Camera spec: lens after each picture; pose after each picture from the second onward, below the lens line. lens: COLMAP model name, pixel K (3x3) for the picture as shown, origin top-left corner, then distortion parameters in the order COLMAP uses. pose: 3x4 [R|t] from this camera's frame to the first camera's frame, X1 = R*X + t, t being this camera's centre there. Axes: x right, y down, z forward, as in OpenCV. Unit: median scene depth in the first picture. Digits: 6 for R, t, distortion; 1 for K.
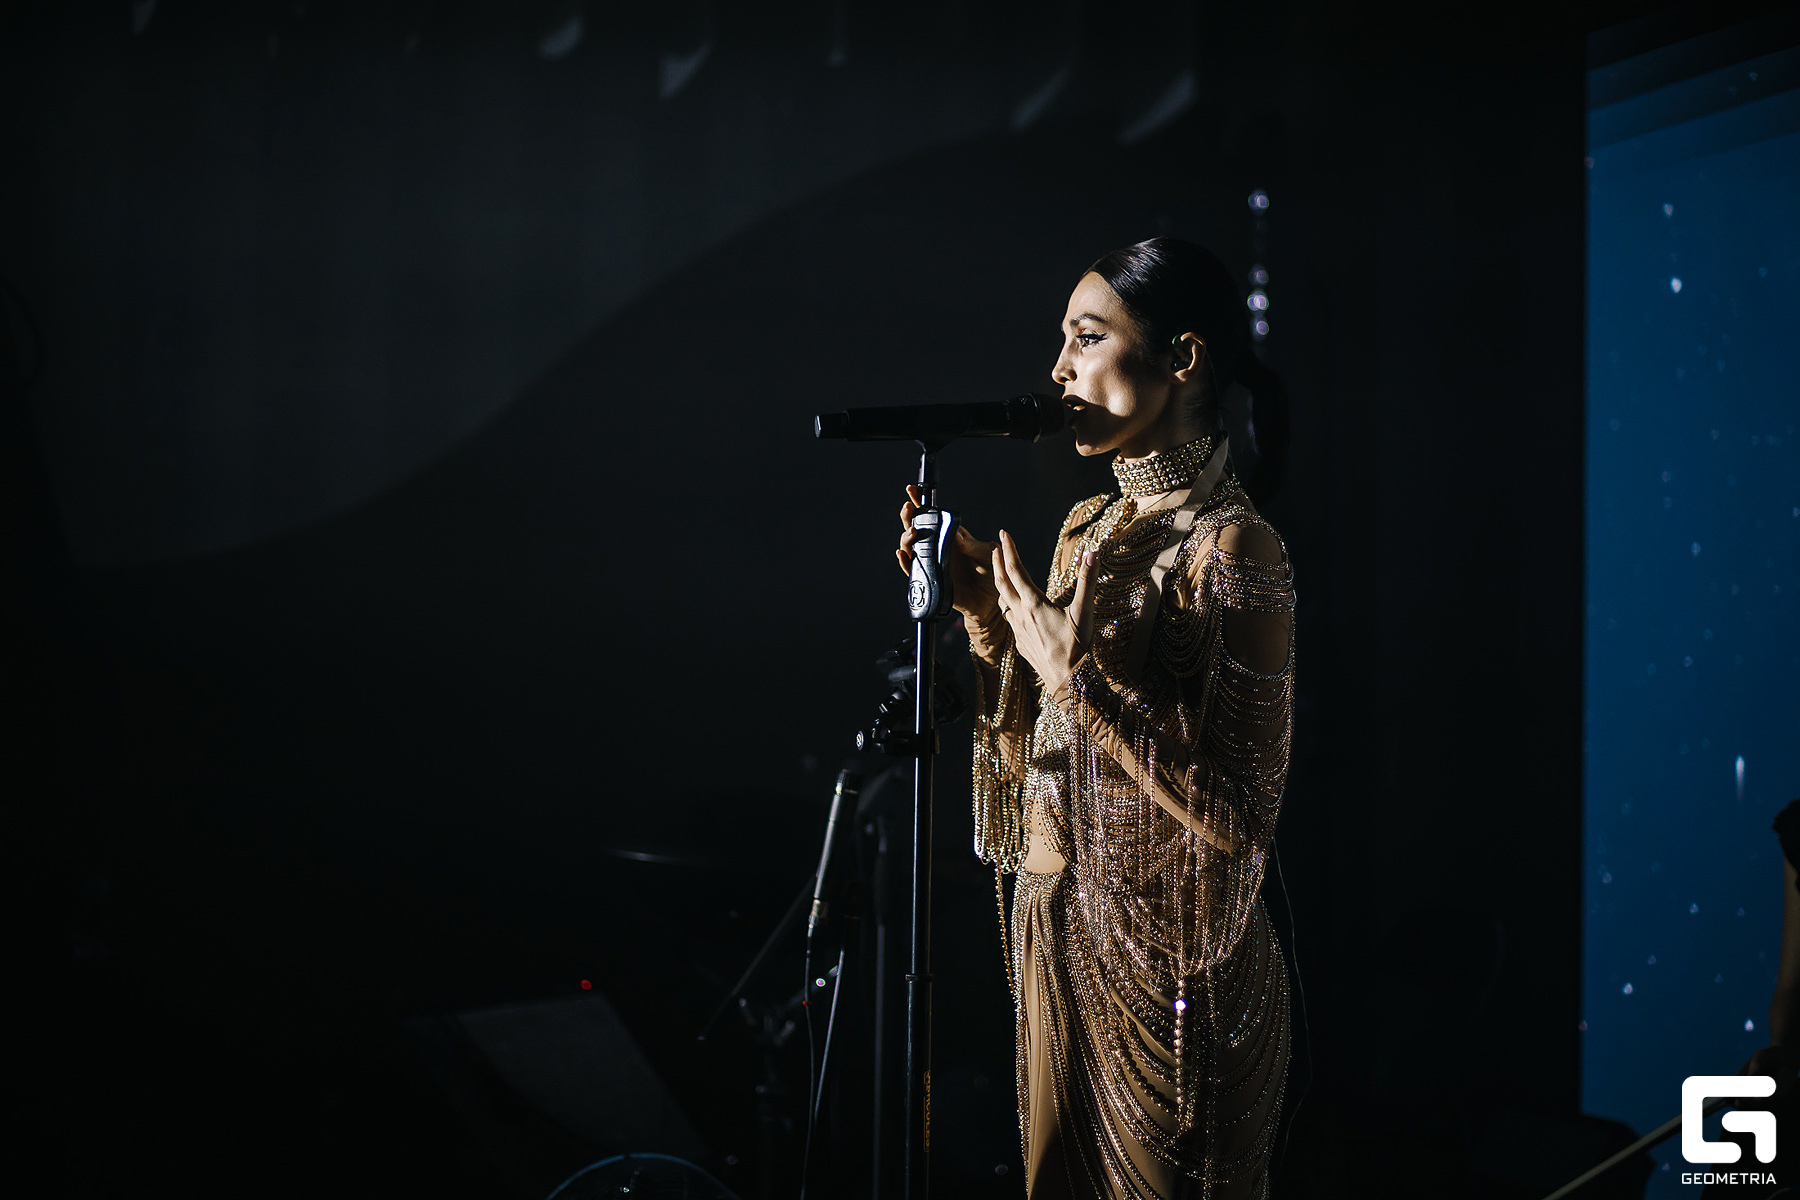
lens RADIAL K [[2770.1, 0, 900.0], [0, 2770.1, 600.0], [0, 0, 1]] dist [0.023172, 0.010107]
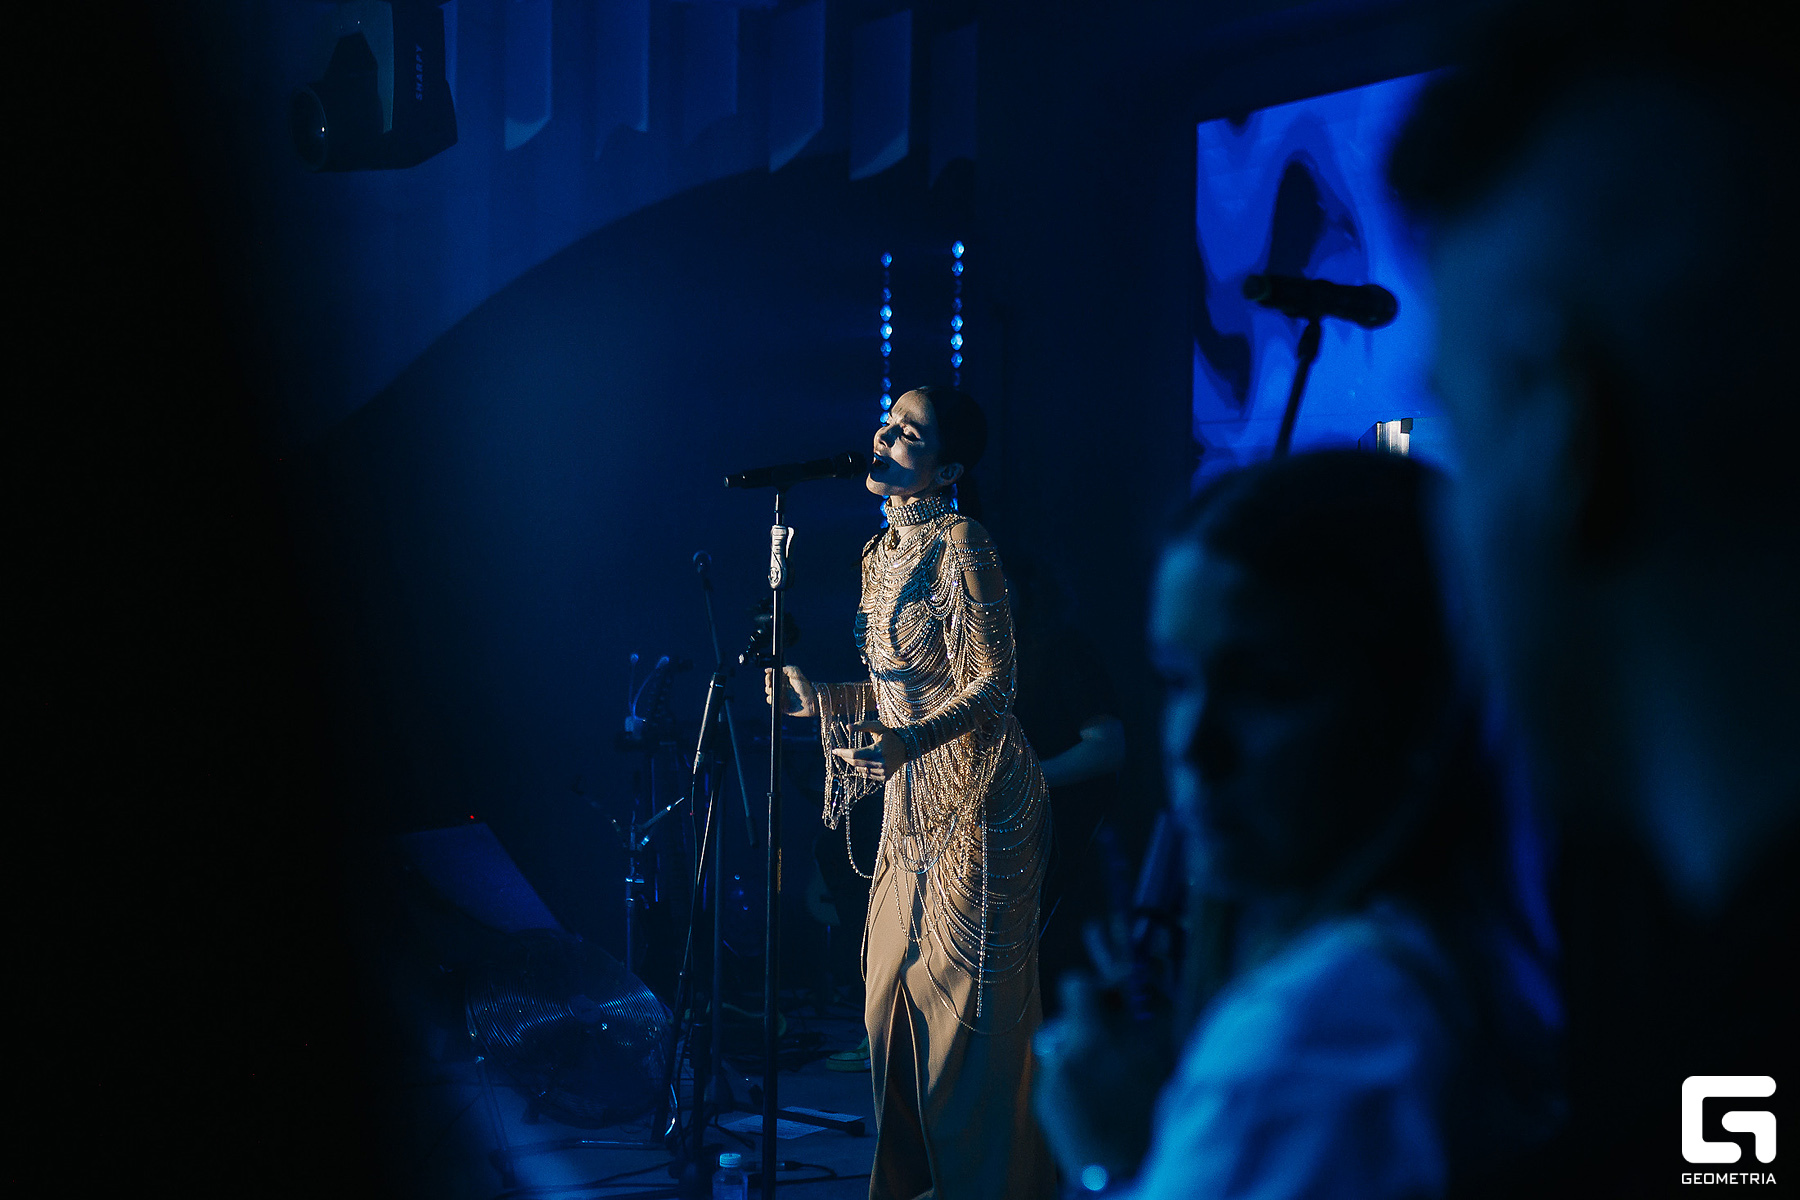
lens RADIAL K [[3606.8, 0, 900.0], [0, 3606.8, 600.0], [0, 0, 1]] dist [0.318176, 0.011051]
pose [[0.991547, -0.008632, 0.129462, -0.188725], [0.000113, 0.997841, 0.065672, -0.122169], [-0.129750, -0.065102, 0.989407, -1.131628]]
